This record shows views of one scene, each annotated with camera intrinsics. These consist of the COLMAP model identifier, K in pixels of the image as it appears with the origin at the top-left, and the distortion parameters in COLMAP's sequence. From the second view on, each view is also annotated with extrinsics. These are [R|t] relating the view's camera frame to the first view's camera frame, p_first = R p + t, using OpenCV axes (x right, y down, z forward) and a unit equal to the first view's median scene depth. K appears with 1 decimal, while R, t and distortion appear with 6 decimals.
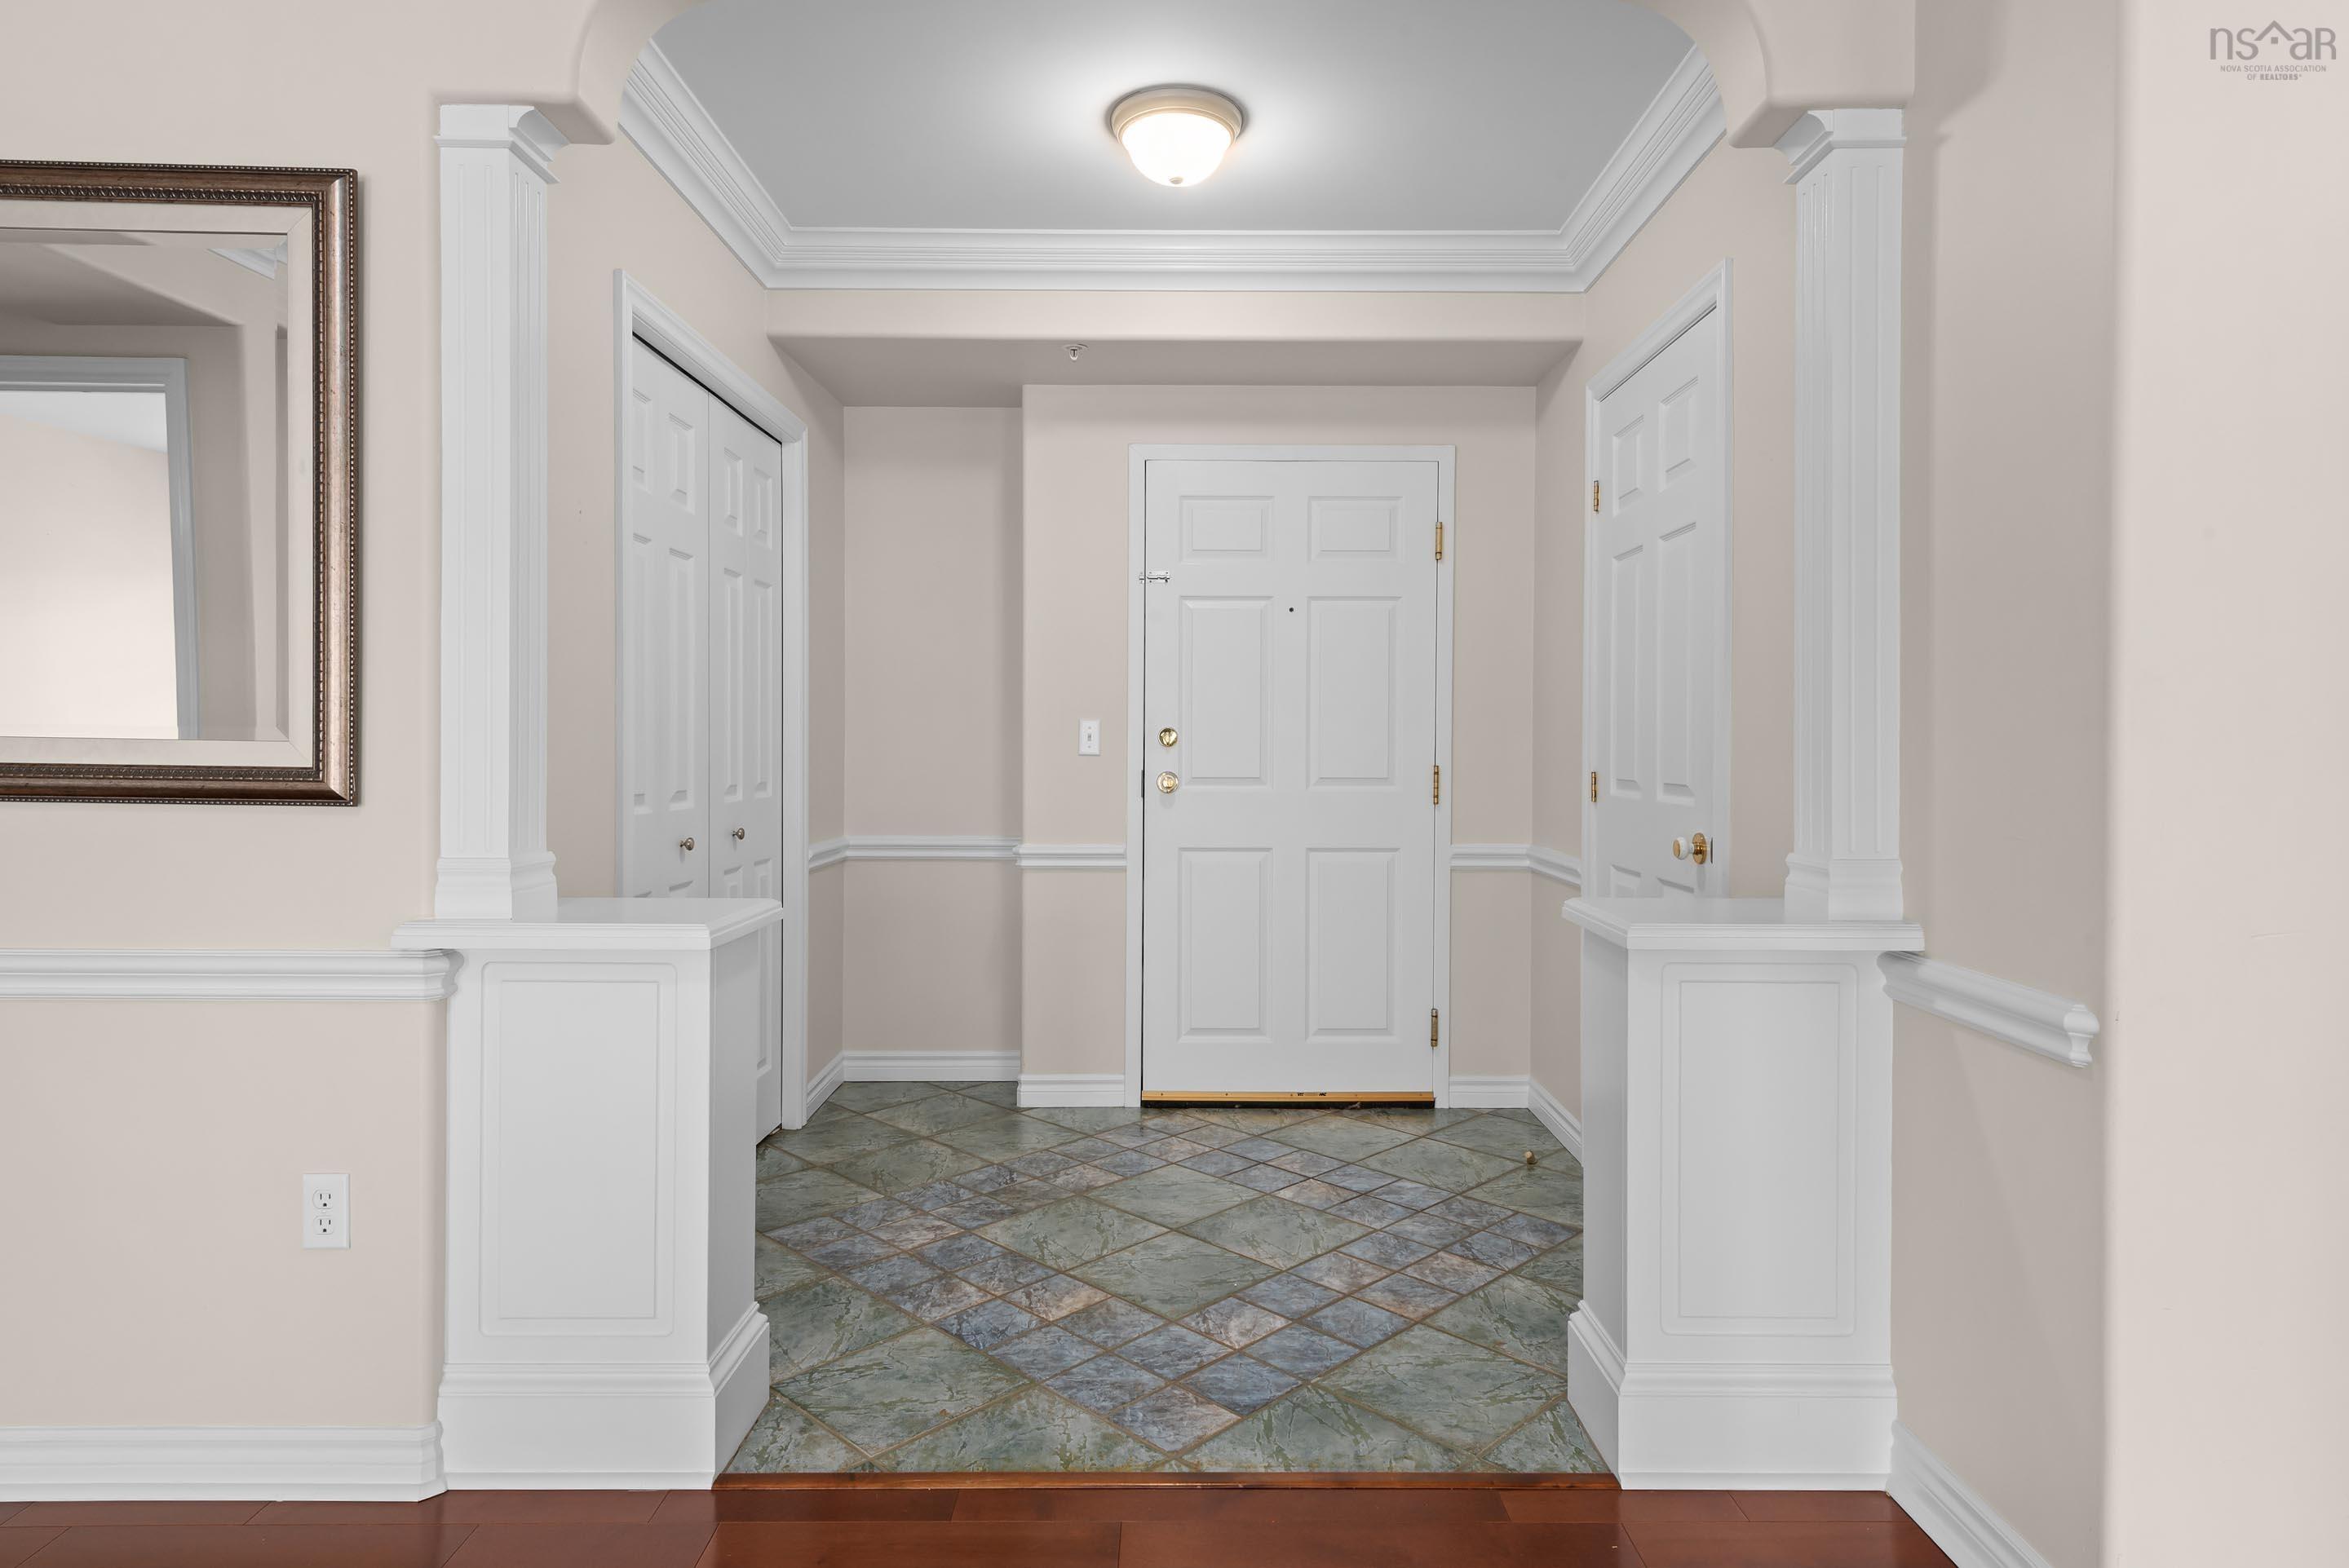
lens RADIAL K [[1314.7, 0, 1178.0], [0, 1314.7, 774.9], [0, 0, 1]] dist [0.008257, 0.000491]
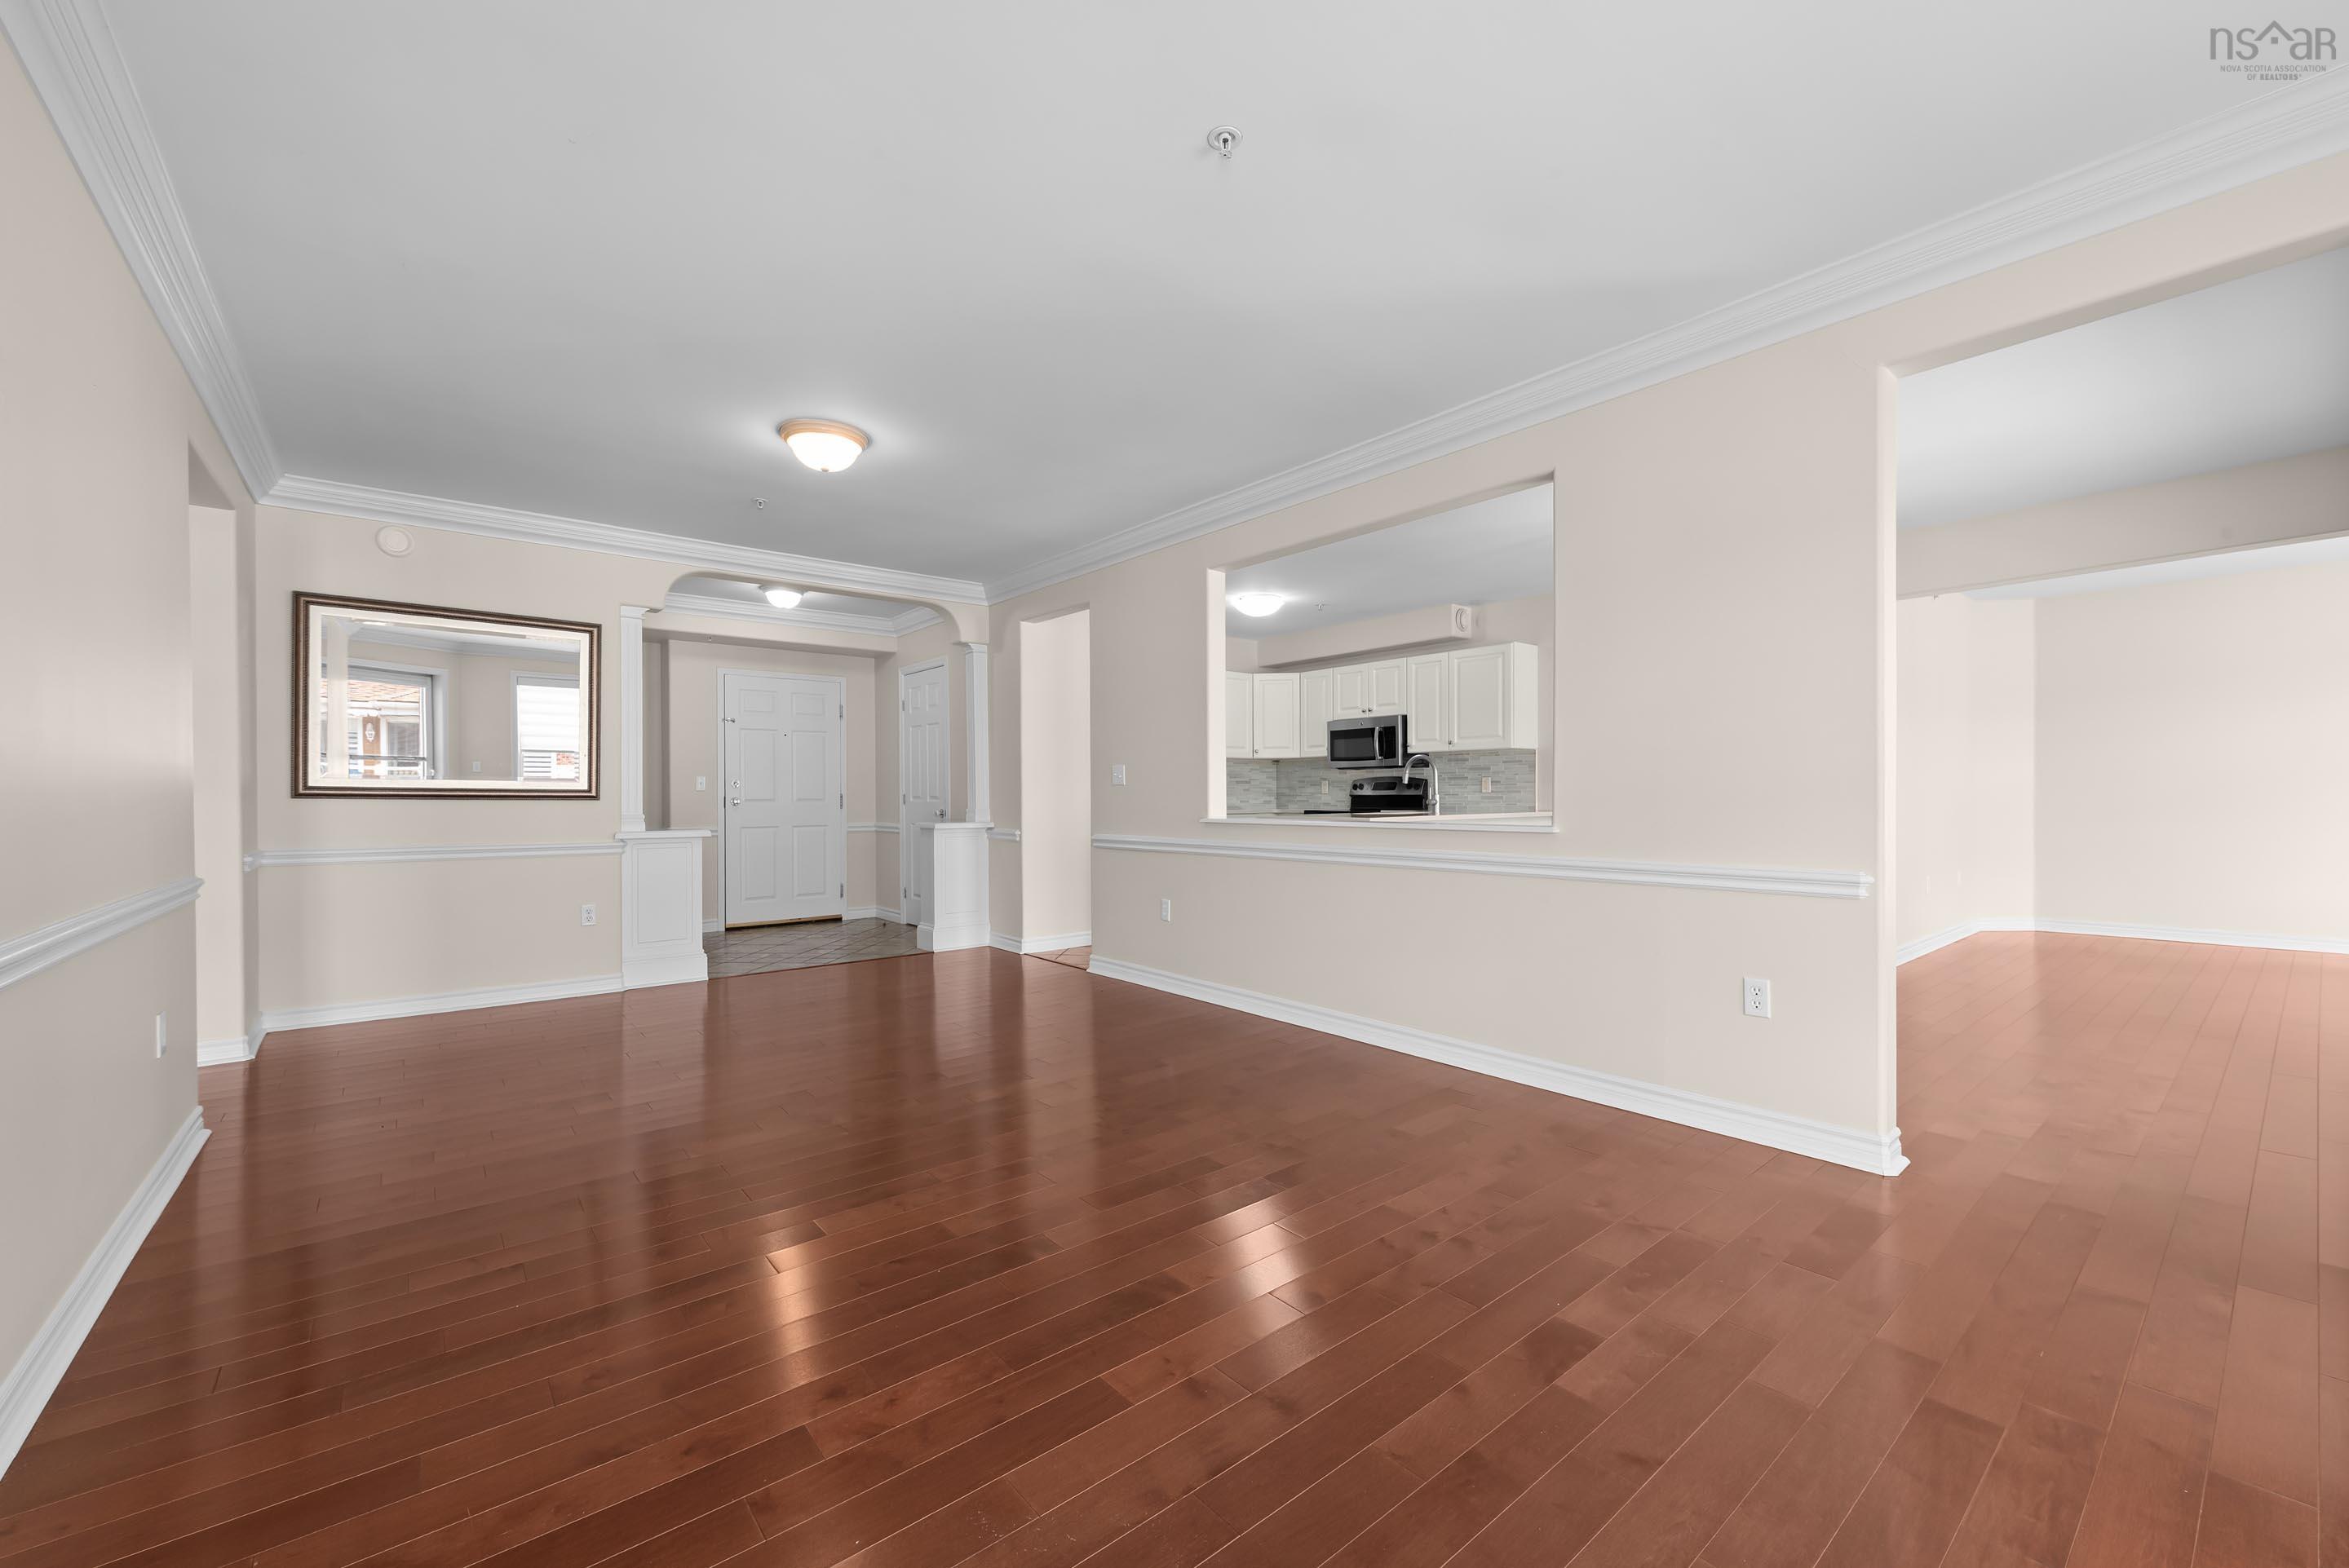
lens RADIAL K [[953.6, 0, 1169.2], [0, 953.6, 780.3], [0, 0, 1]] dist [0.017735, -0.000588]
pose [[0.784372, 0.003896, 0.620278, -0.989464], [0.019895, 0.999308, -0.031435, 0.079734], [-0.619971, 0.036997, 0.783752, -1.930793]]
